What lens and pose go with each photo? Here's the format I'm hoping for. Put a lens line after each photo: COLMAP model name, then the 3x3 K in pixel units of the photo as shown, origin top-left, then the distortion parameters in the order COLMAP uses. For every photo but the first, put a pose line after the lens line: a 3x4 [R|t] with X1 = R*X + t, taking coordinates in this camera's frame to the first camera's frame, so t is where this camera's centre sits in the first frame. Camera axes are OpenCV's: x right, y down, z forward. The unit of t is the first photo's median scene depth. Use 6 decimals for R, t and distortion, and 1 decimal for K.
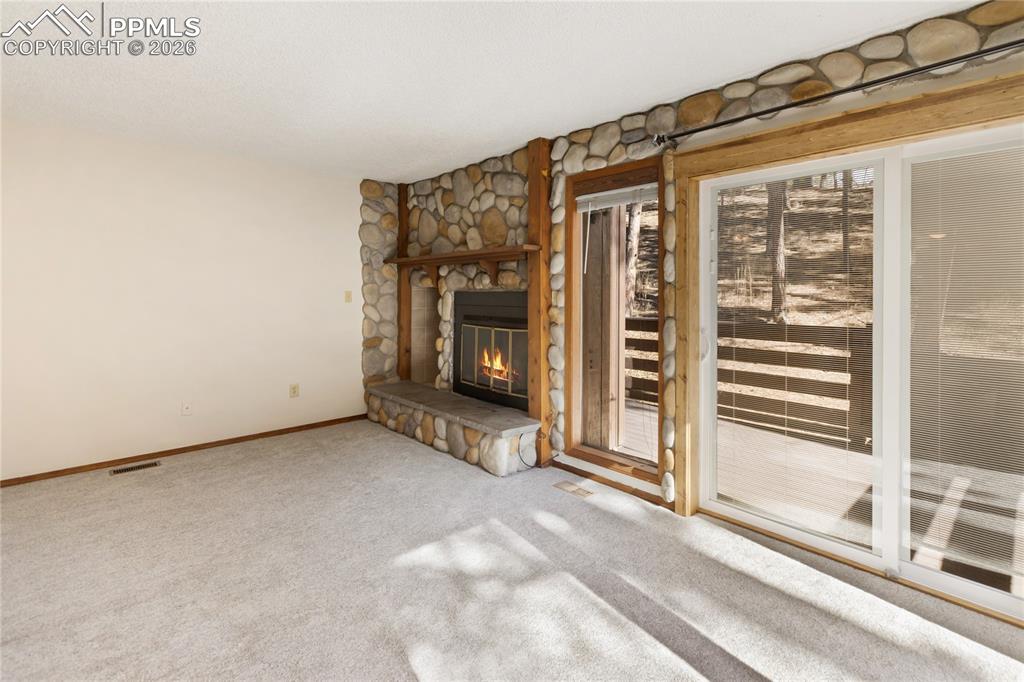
lens RADIAL K [[464.5, 0, 527.8], [0, 464.5, 290.2], [0, 0, 1]] dist [0.002771, -0.000286]
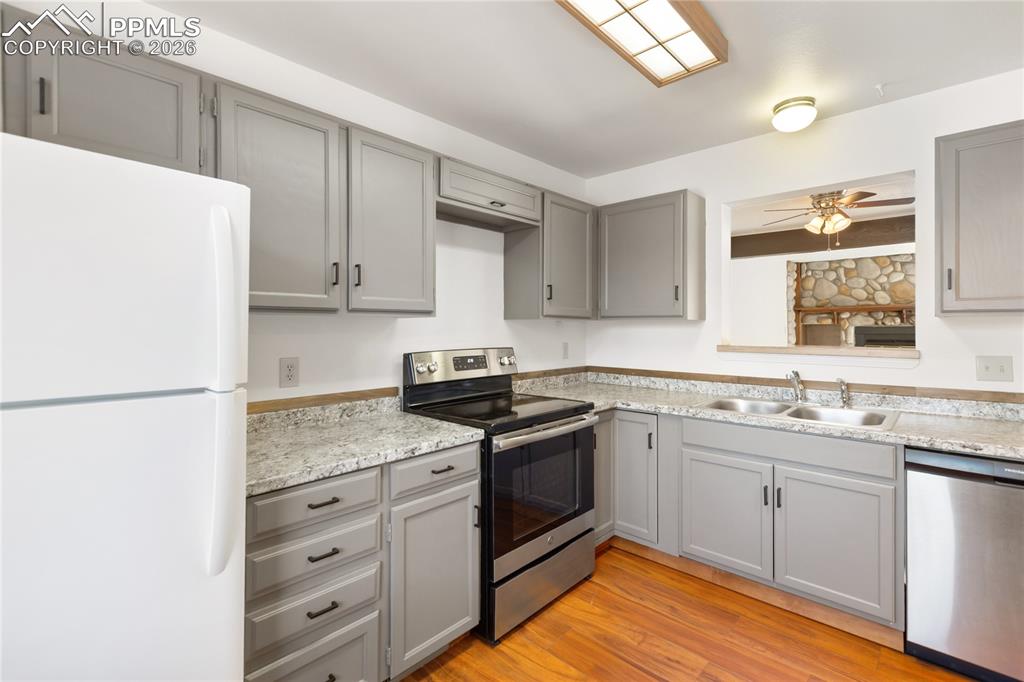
lens RADIAL K [[464.5, 0, 510.0], [0, 464.5, 328.1], [0, 0, 1]] dist [0.002771, -0.000286]
pose [[0.999523, -0.012209, 0.028370, -1.738422], [0.012012, 0.999903, 0.007097, -0.022439], [-0.028454, -0.006753, 0.999572, -0.827034]]
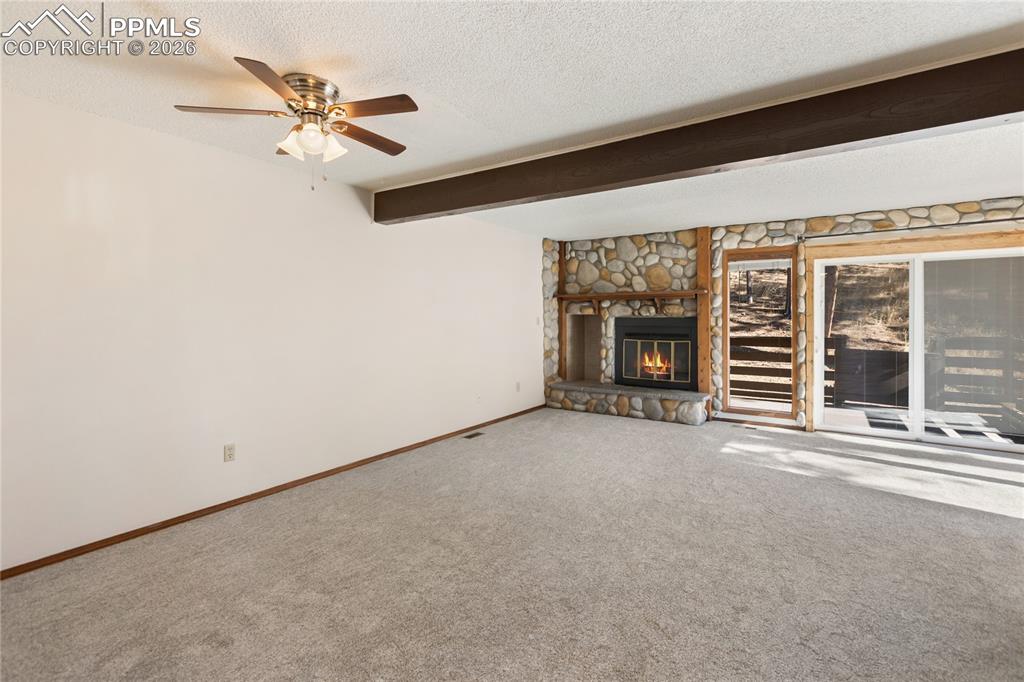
lens RADIAL K [[464.5, 0, 518.3], [0, 464.5, 315.9], [0, 0, 1]] dist [0.002771, -0.000286]
pose [[0.977835, -0.003683, 0.209344, -0.892271], [0.003035, 0.999990, 0.003419, -0.009296], [-0.209354, -0.002707, 0.977836, -0.453629]]
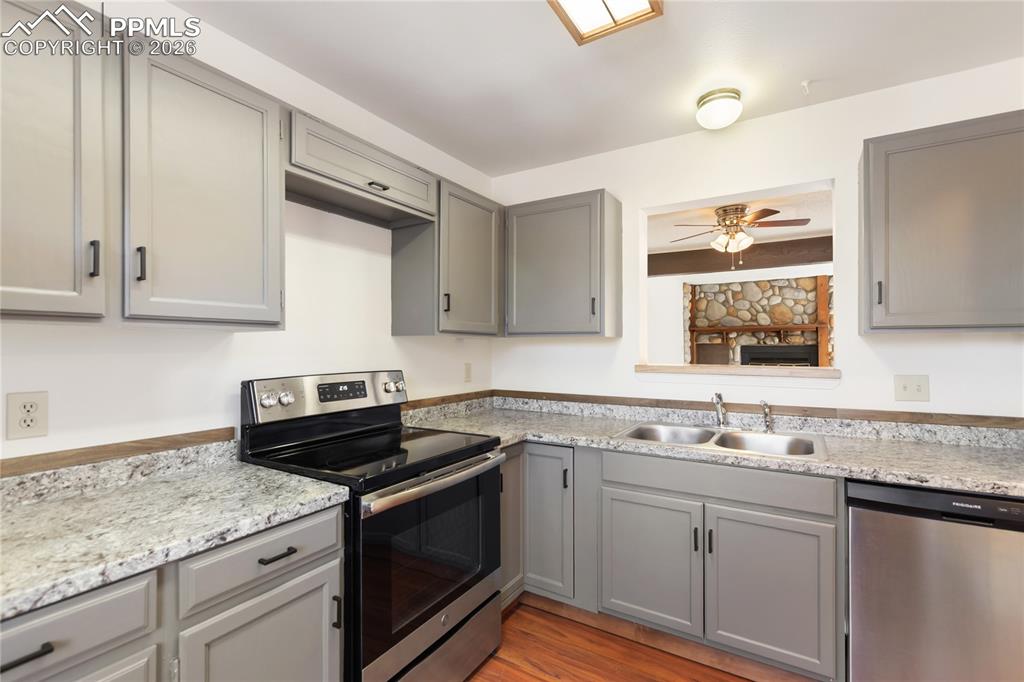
lens RADIAL K [[464.5, 0, 518.9], [0, 464.5, 343.1], [0, 0, 1]] dist [0.002771, -0.000286]
pose [[0.969805, -0.010120, 0.243671, -1.709072], [0.010578, 0.999944, -0.000572, -0.018889], [-0.243651, 0.003132, 0.969858, -0.690598]]
